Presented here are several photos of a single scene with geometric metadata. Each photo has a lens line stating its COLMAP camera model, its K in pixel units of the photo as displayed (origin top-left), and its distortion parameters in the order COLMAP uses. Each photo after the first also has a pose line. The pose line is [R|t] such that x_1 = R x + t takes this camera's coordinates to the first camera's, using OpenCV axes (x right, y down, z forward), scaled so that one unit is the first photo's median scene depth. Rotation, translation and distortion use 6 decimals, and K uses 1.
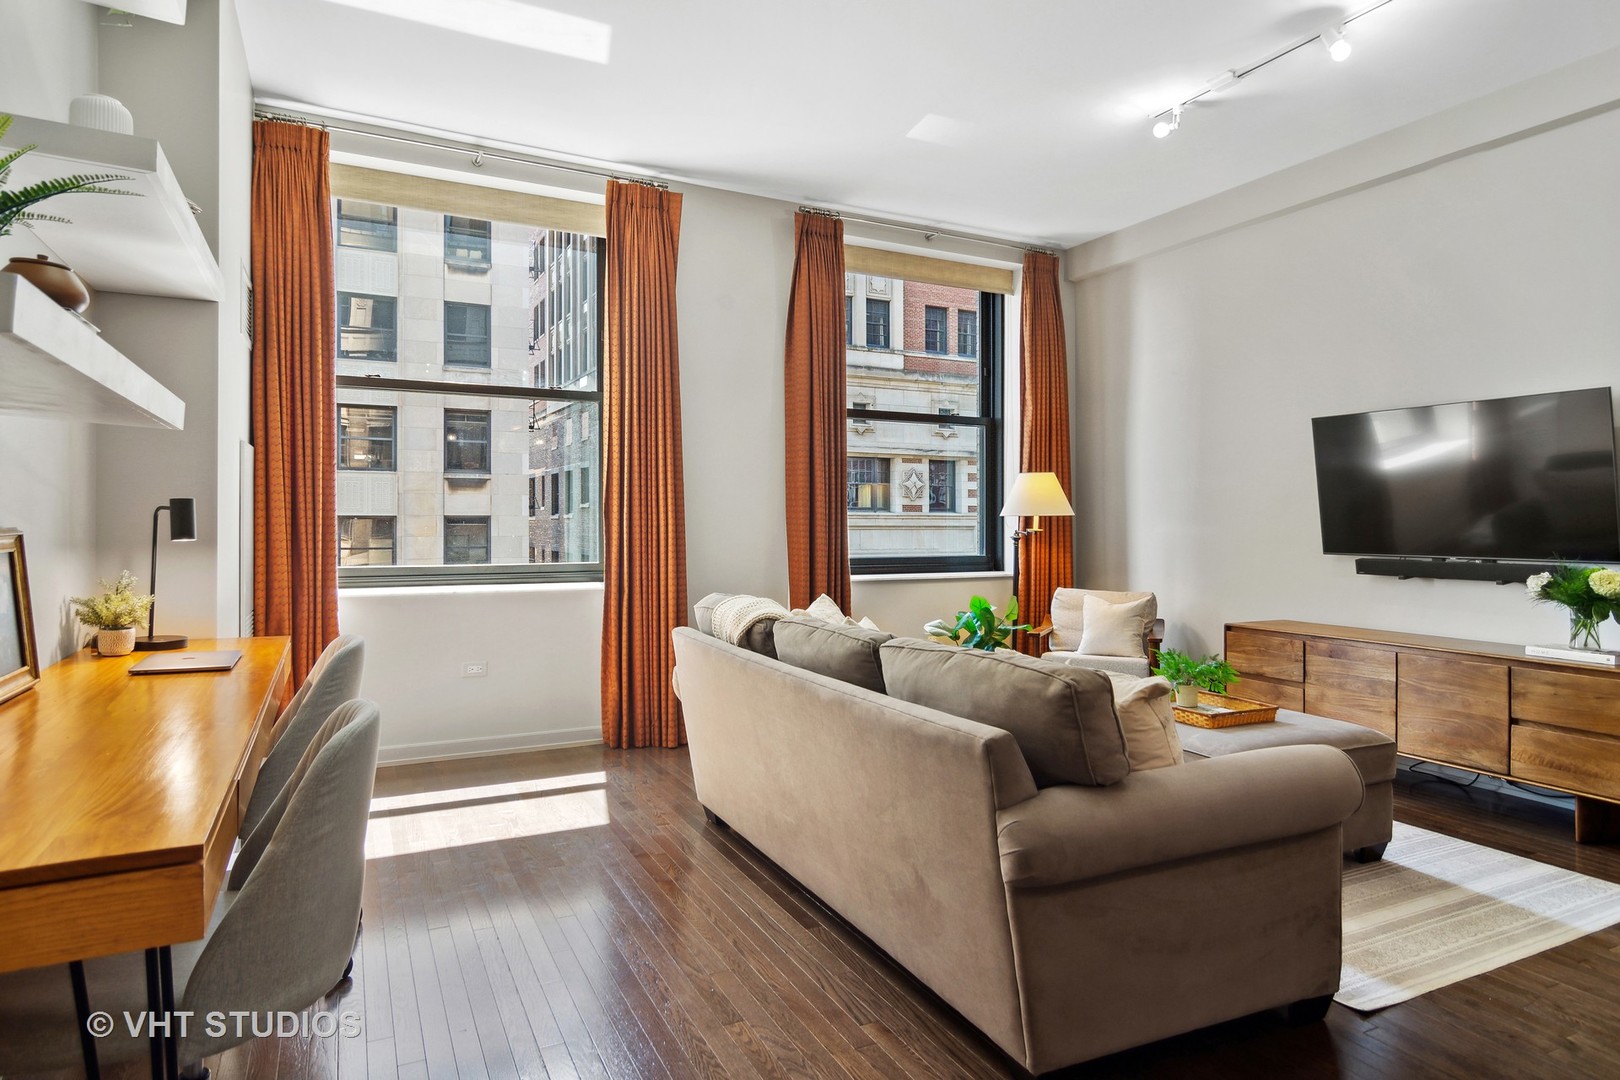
lens RADIAL K [[910.8, 0, 807.7], [0, 910.8, 530.1], [0, 0, 1]] dist [-0.012771, 0.002310]
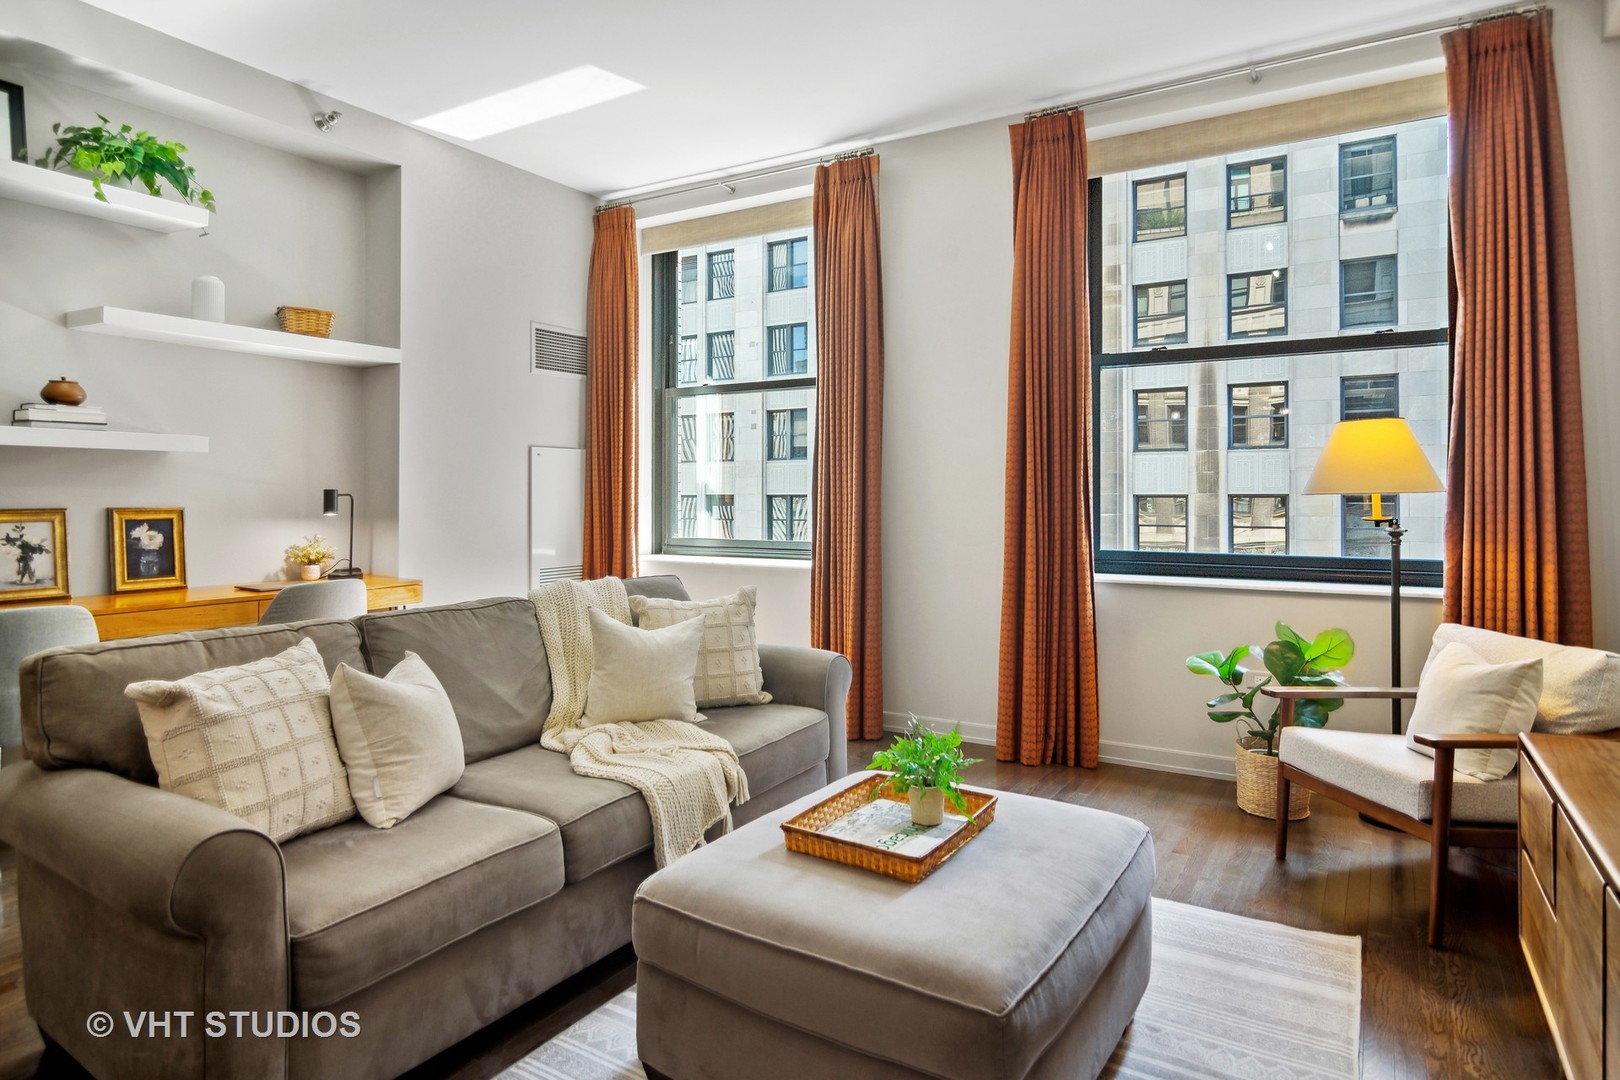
lens RADIAL K [[910.8, 0, 813.3], [0, 910.8, 496.2], [0, 0, 1]] dist [-0.012771, 0.002310]
pose [[0.528859, 0.000255, -0.848710, 0.095906], [-0.011957, 0.999903, -0.007151, -0.001132], [0.848625, 0.013930, 0.528811, 0.068453]]
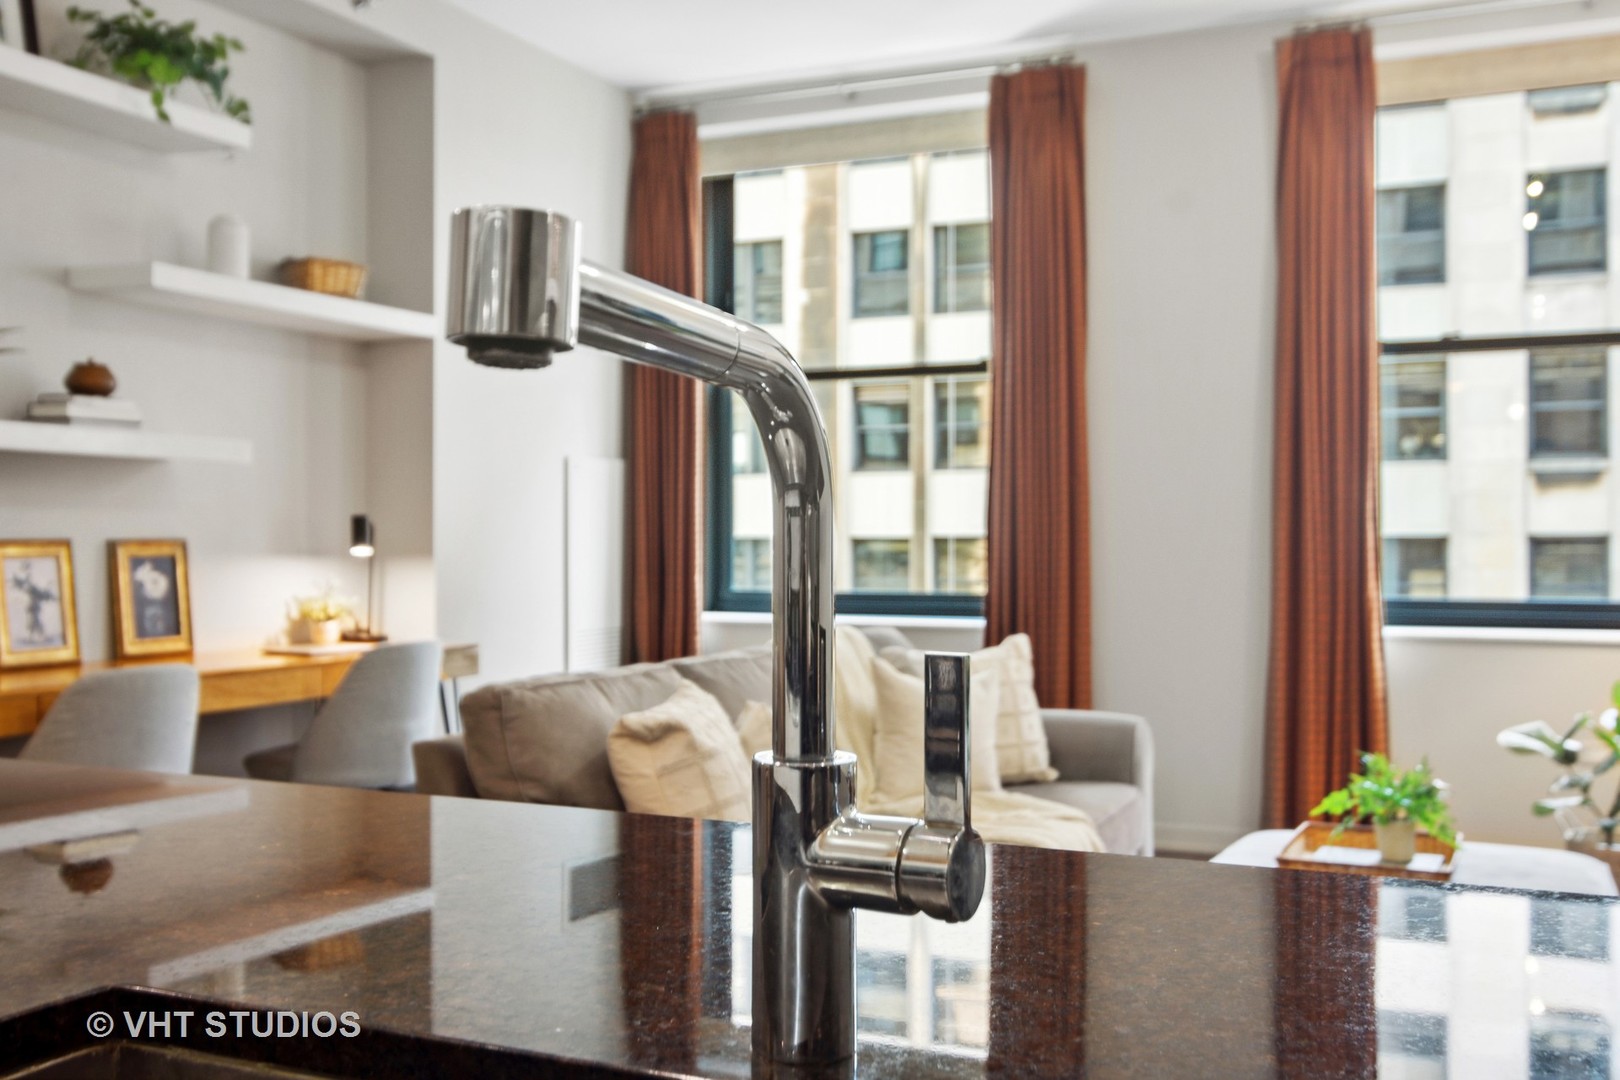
lens RADIAL K [[1573.3, 0, 819.0], [0, 1573.3, 542.0], [0, 0, 1]] dist [-0.005121, 0.000000]
pose [[0.627748, -0.001136, -0.778416, 0.102424], [-0.008942, 0.999922, -0.008671, 0.001555], [0.778365, 0.012404, 0.627689, 0.012981]]
